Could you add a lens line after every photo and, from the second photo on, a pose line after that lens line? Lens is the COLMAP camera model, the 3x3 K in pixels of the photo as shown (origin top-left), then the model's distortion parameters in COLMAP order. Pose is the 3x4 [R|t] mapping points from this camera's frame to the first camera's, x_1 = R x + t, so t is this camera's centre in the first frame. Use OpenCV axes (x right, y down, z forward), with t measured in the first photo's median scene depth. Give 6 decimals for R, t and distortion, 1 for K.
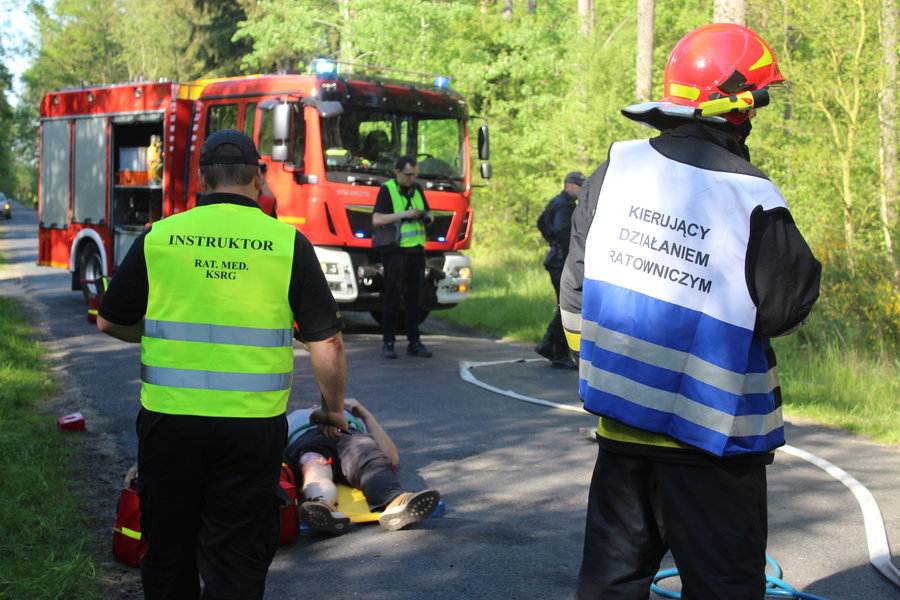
lens RADIAL K [[1434.4, 0, 450.0], [0, 1434.4, 300.0], [0, 0, 1]] dist [-0.015130, 0.025810]
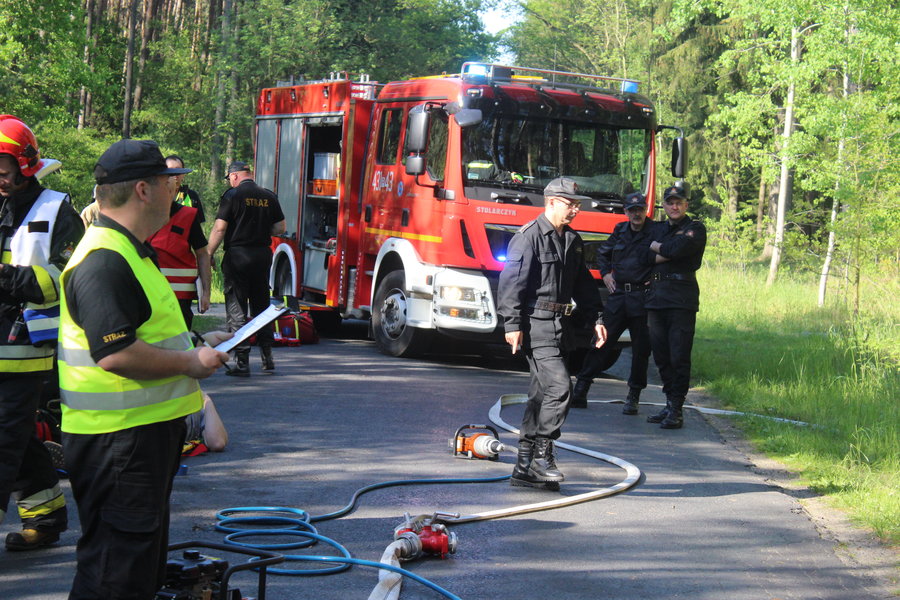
lens RADIAL K [[2160.3, 0, 450.0], [0, 2160.3, 300.0], [0, 0, 1]] dist [0.024038, 0.700018]
pose [[0.946732, 0.043000, -0.319140, 0.311613], [-0.053377, 0.998290, -0.023835, 0.013580], [0.317569, 0.039600, 0.947408, -0.264671]]
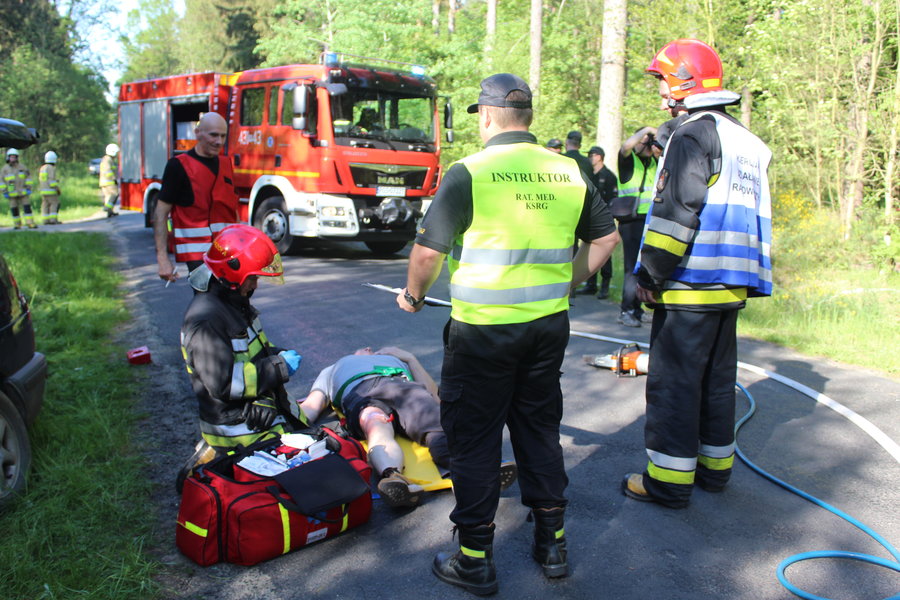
lens RADIAL K [[892.3, 0, 450.0], [0, 892.3, 300.0], [0, 0, 1]] dist [-0.140033, 0.157585]
pose [[0.997654, -0.014591, 0.066886, -0.033707], [0.008716, 0.996145, 0.087292, -0.009937], [-0.067902, -0.086505, 0.993935, 0.156101]]
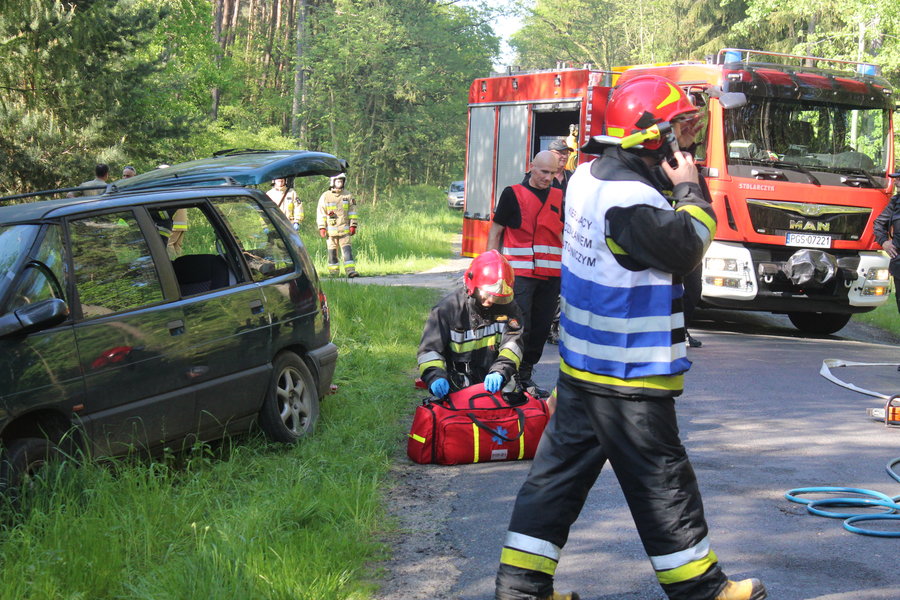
lens RADIAL K [[1839.8, 0, 450.0], [0, 1839.8, 300.0], [0, 0, 1]] dist [0.018981, 0.073094]
pose [[0.948172, 0.036018, -0.315710, 0.120229], [-0.039695, 0.999198, -0.005223, 0.014698], [0.315269, 0.017484, 0.948841, -0.219482]]
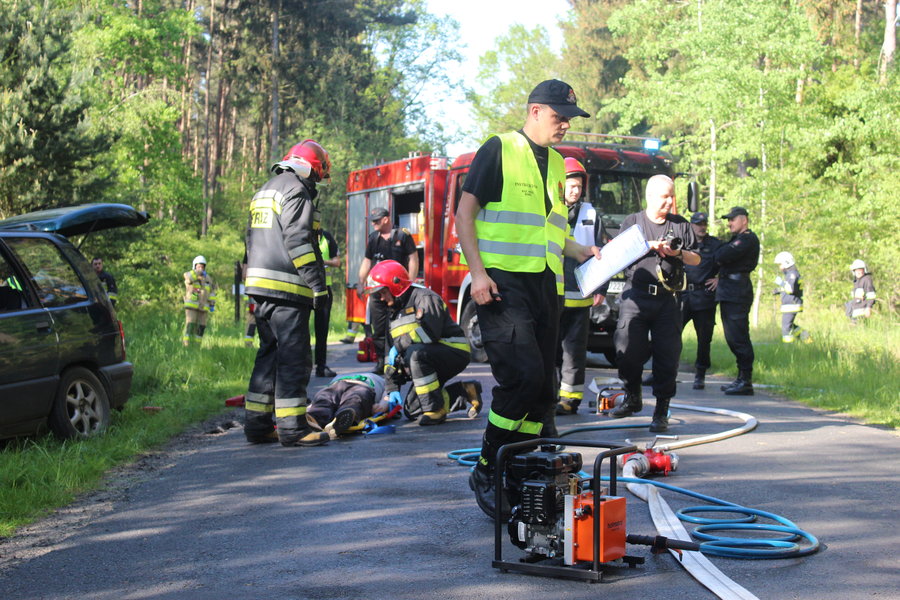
lens RADIAL K [[1552.2, 0, 450.0], [0, 1552.2, 300.0], [0, 0, 1]] dist [0.011544, 0.053160]
pose [[0.952191, -0.018906, -0.304918, 0.210465], [-0.000267, 0.998031, -0.062717, 0.045259], [0.305503, 0.059800, 0.950311, -0.192768]]
